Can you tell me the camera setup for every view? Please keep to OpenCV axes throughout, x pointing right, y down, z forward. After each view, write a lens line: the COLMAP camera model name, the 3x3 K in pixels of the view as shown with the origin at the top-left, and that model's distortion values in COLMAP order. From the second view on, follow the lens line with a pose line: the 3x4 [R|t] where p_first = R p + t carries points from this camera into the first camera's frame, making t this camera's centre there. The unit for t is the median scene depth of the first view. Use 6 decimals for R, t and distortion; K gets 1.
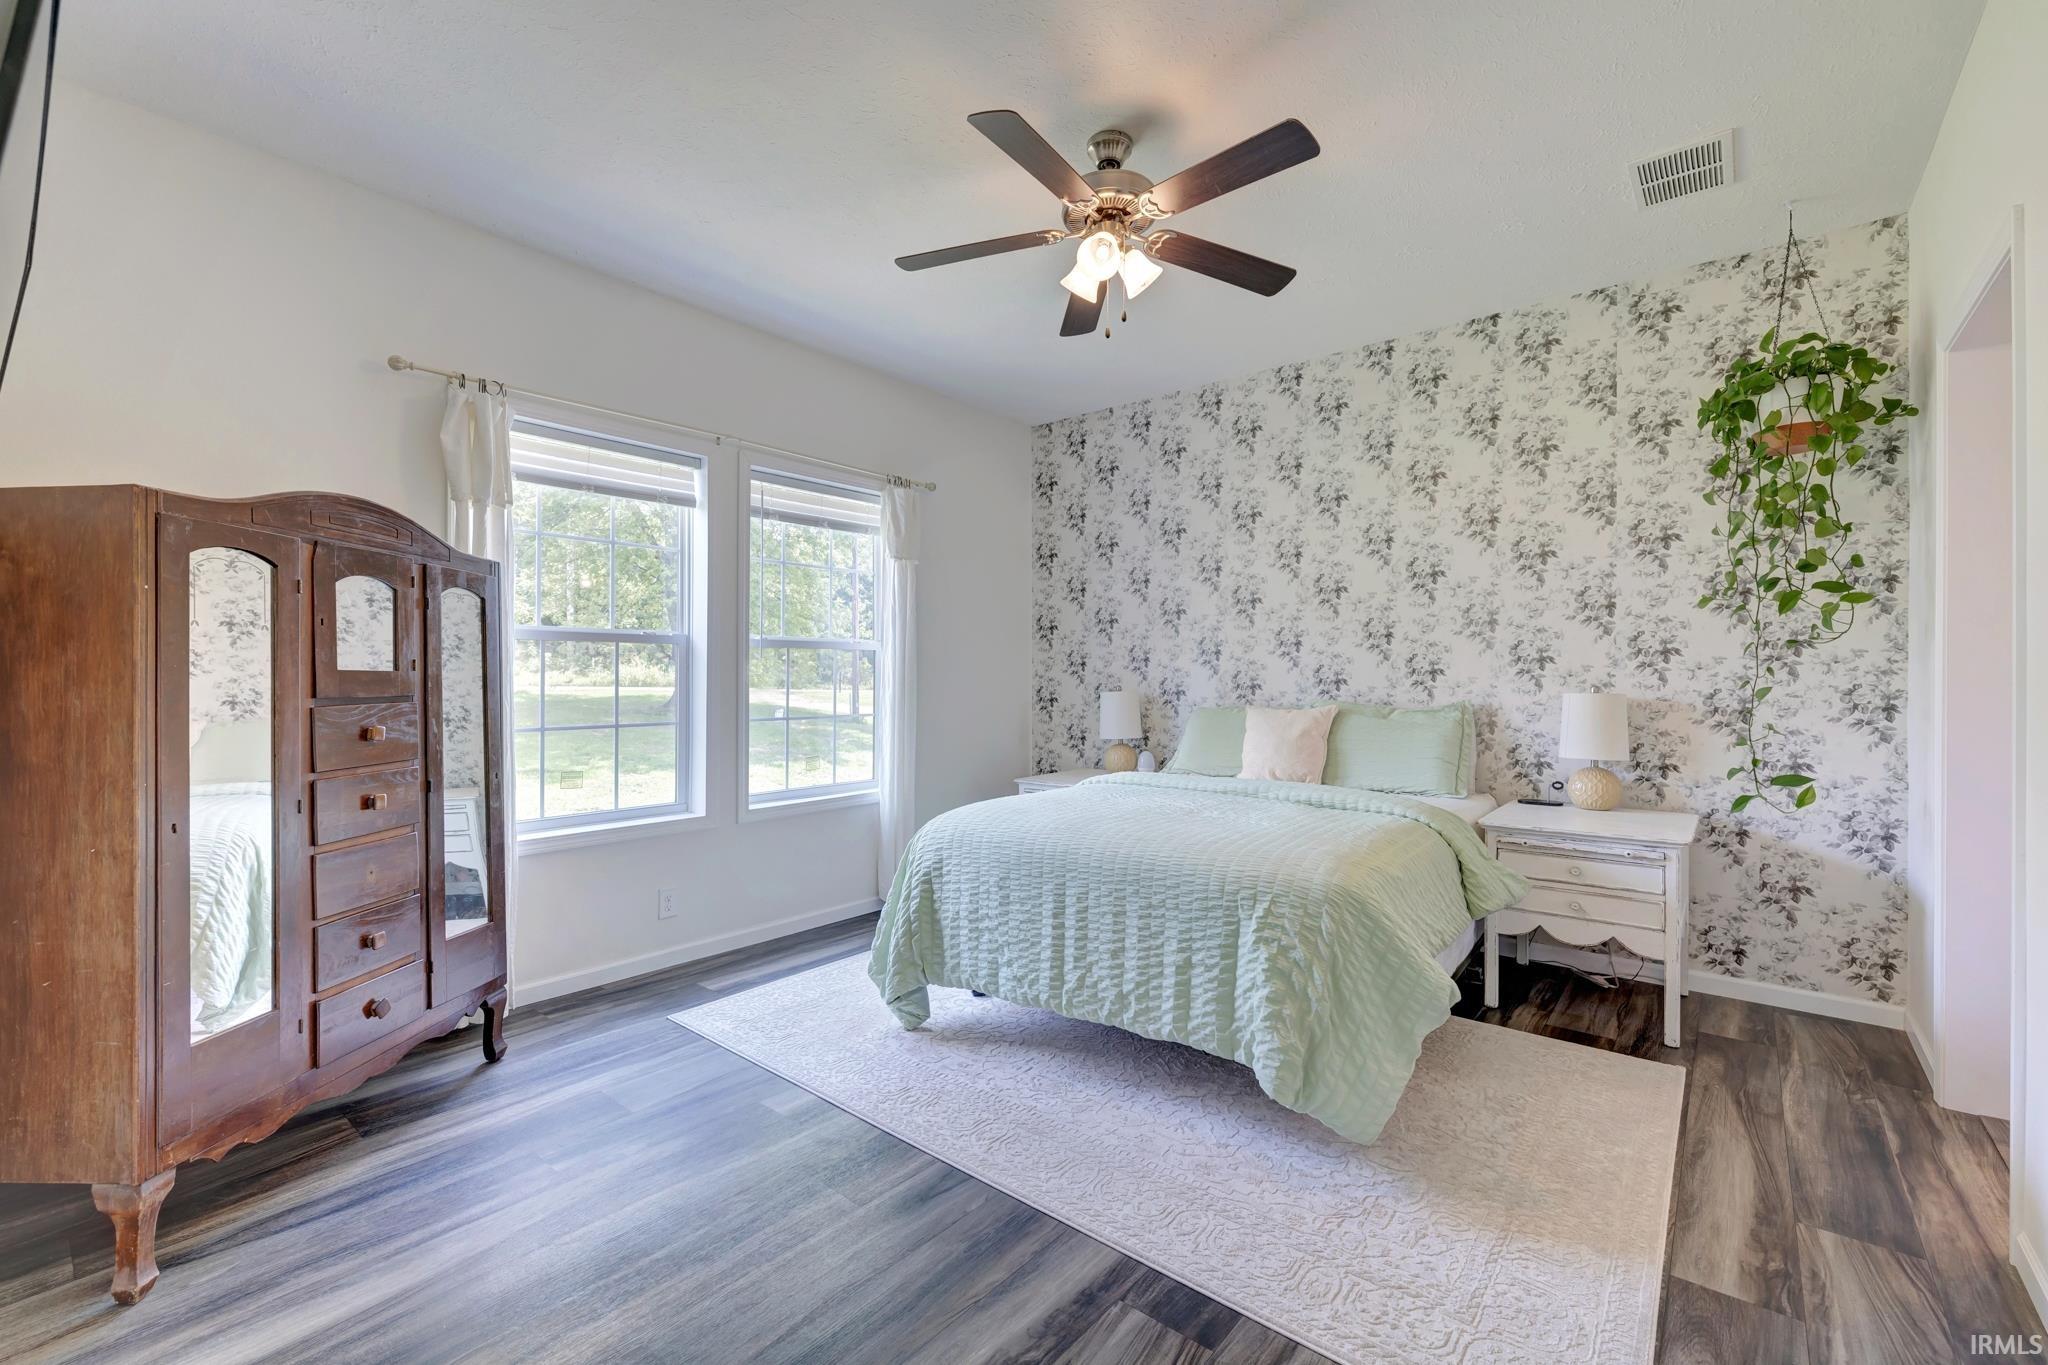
lens RADIAL K [[859.1, 0, 1031.7], [0, 859.1, 679.6], [0, 0, 1]] dist [0.007592, 0.000453]
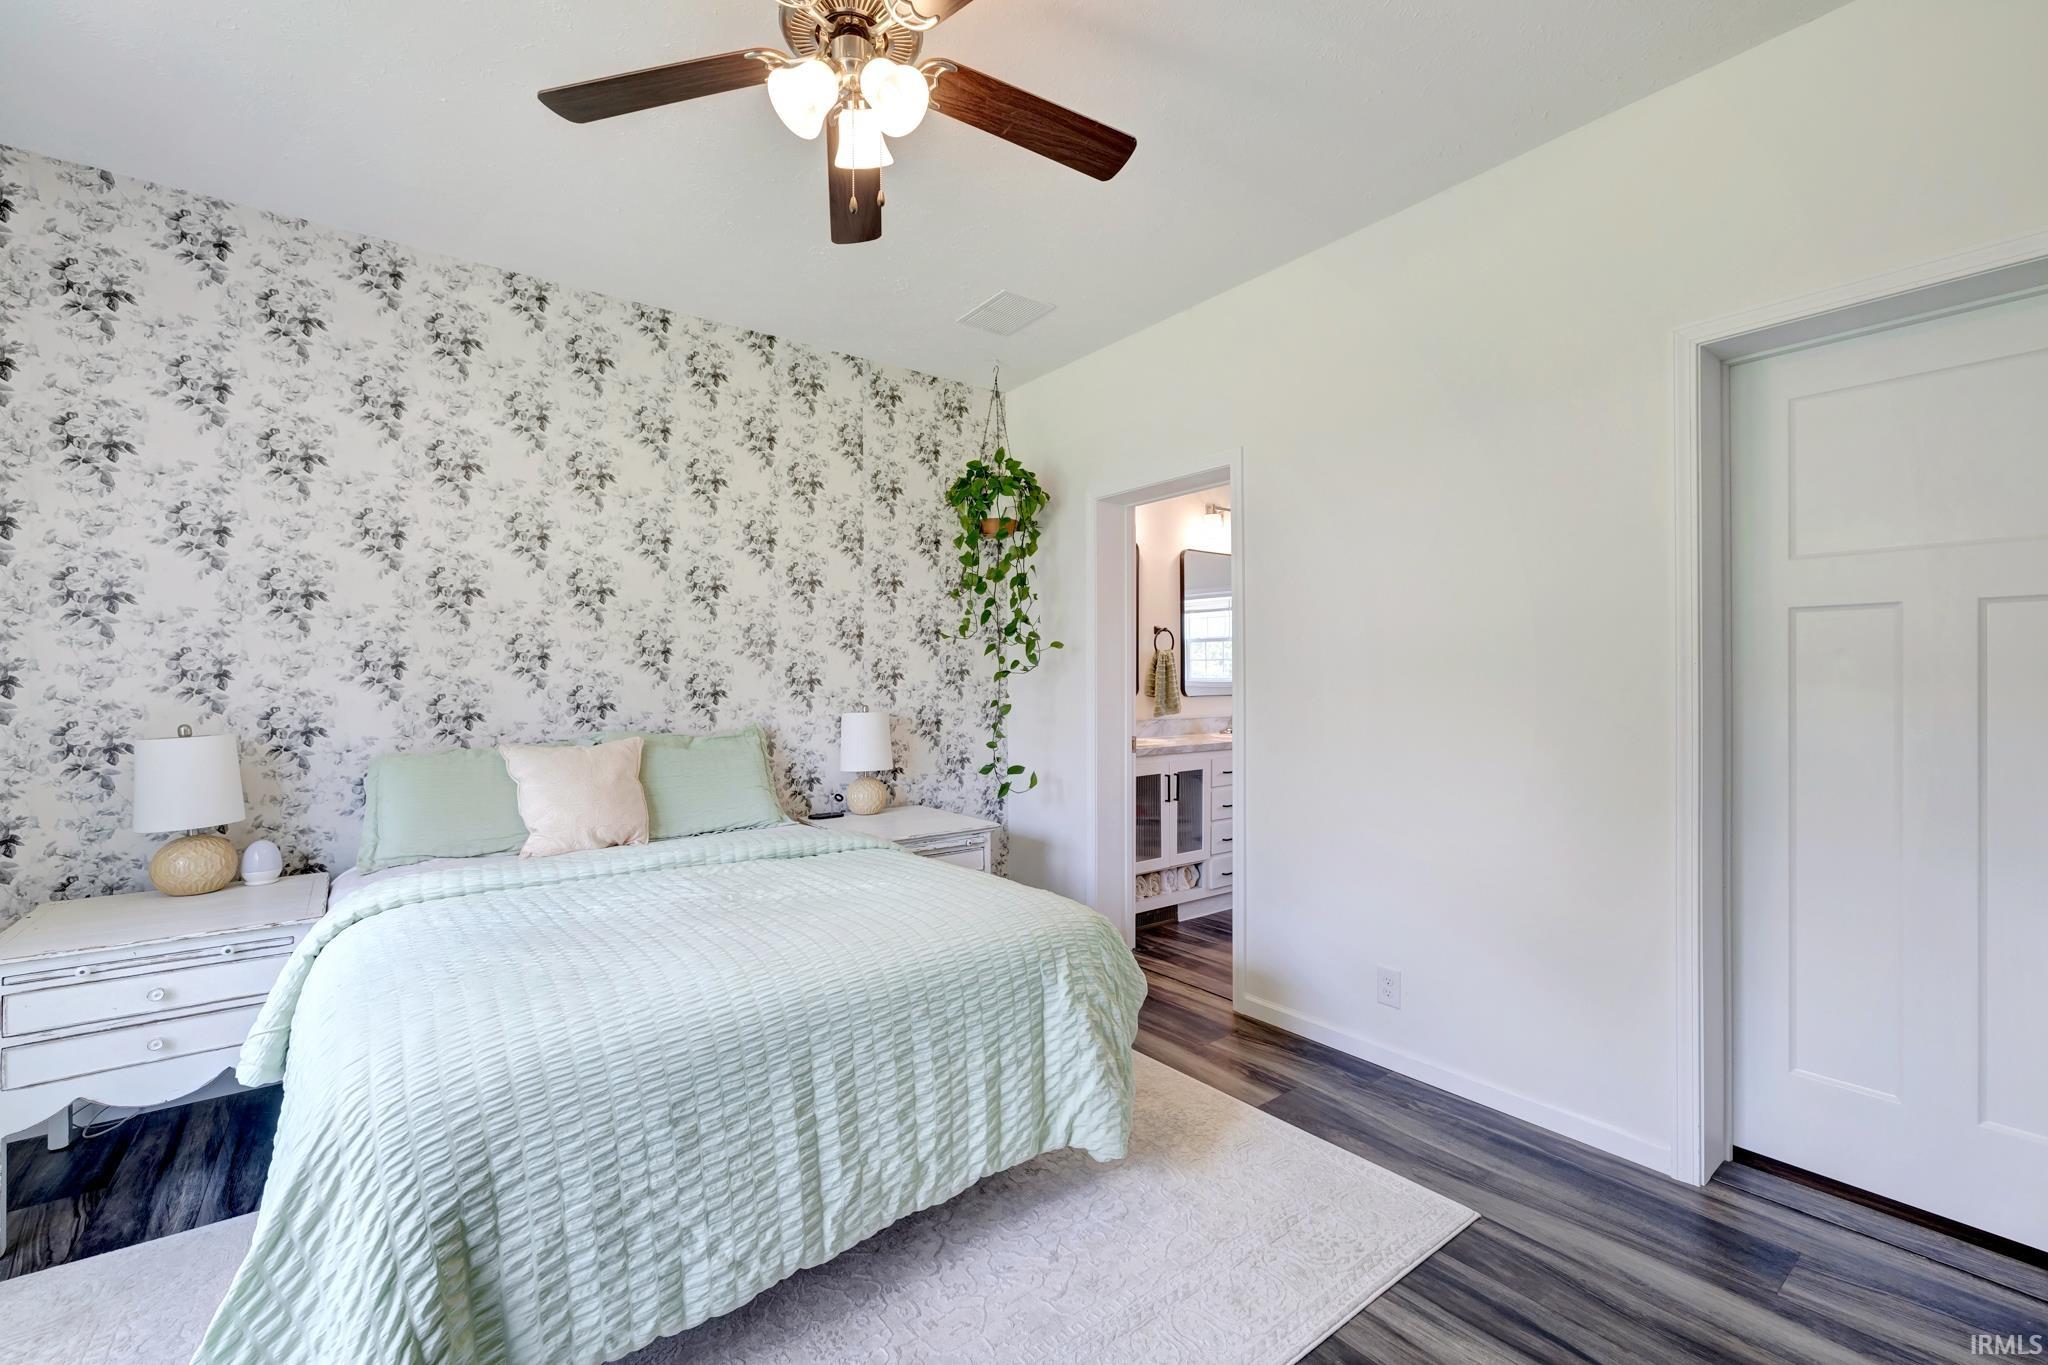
lens RADIAL K [[859.1, 0, 1031.7], [0, 859.1, 679.6], [0, 0, 1]] dist [0.007592, 0.000453]
pose [[0.229779, 0.001164, 0.973242, -0.490604], [0.006281, 0.999977, -0.002679, -0.027488], [-0.973223, 0.006728, 0.229766, 0.644555]]
